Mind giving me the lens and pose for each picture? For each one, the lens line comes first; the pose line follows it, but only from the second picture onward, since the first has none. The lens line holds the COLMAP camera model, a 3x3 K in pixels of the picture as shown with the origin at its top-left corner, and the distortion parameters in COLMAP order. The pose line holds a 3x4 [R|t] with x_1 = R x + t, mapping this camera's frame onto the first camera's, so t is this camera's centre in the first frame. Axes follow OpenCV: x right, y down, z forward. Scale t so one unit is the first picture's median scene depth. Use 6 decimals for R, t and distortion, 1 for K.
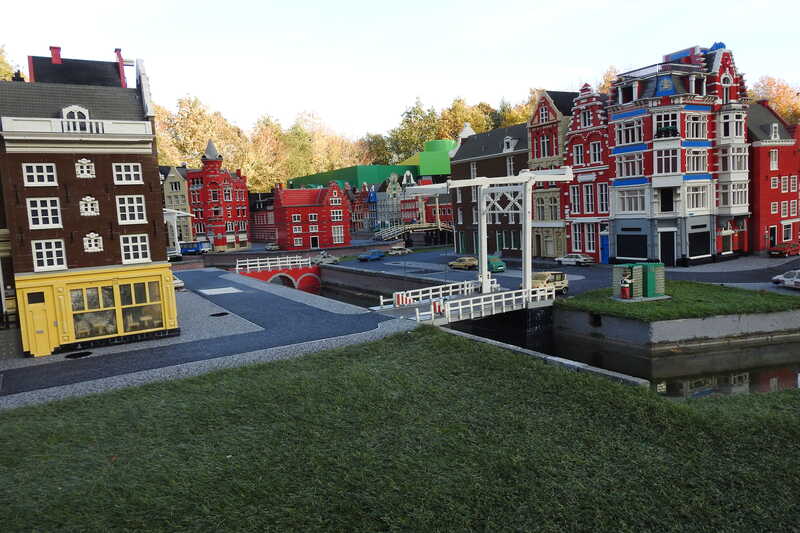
lens RADIAL K [[573.4, 0, 401.1], [0, 573.4, 265.1], [0, 0, 1]] dist [-0.020081, 0.009818]
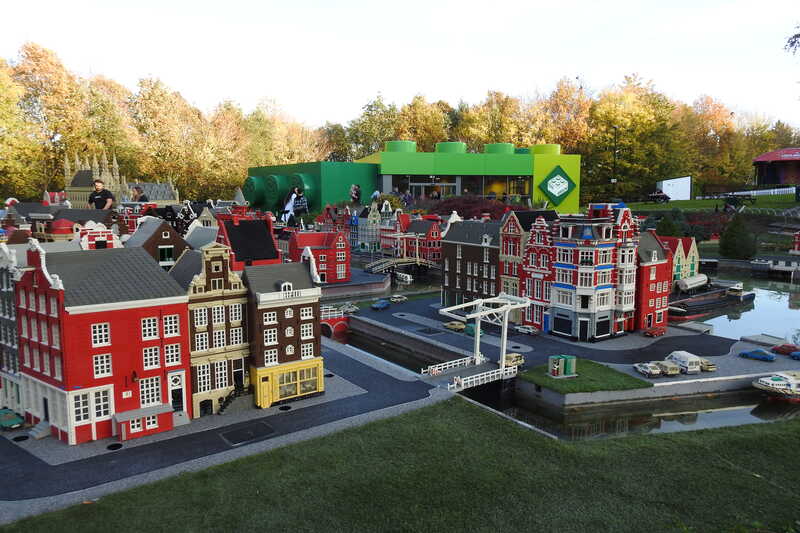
lens RADIAL K [[573.4, 0, 399.2], [0, 573.4, 266.0], [0, 0, 1]] dist [-0.020081, 0.009818]
pose [[0.995174, 0.044928, 0.087240, -0.201565], [-0.047496, 0.998490, 0.027594, -0.227646], [-0.085869, -0.031605, 0.995805, -0.558262]]
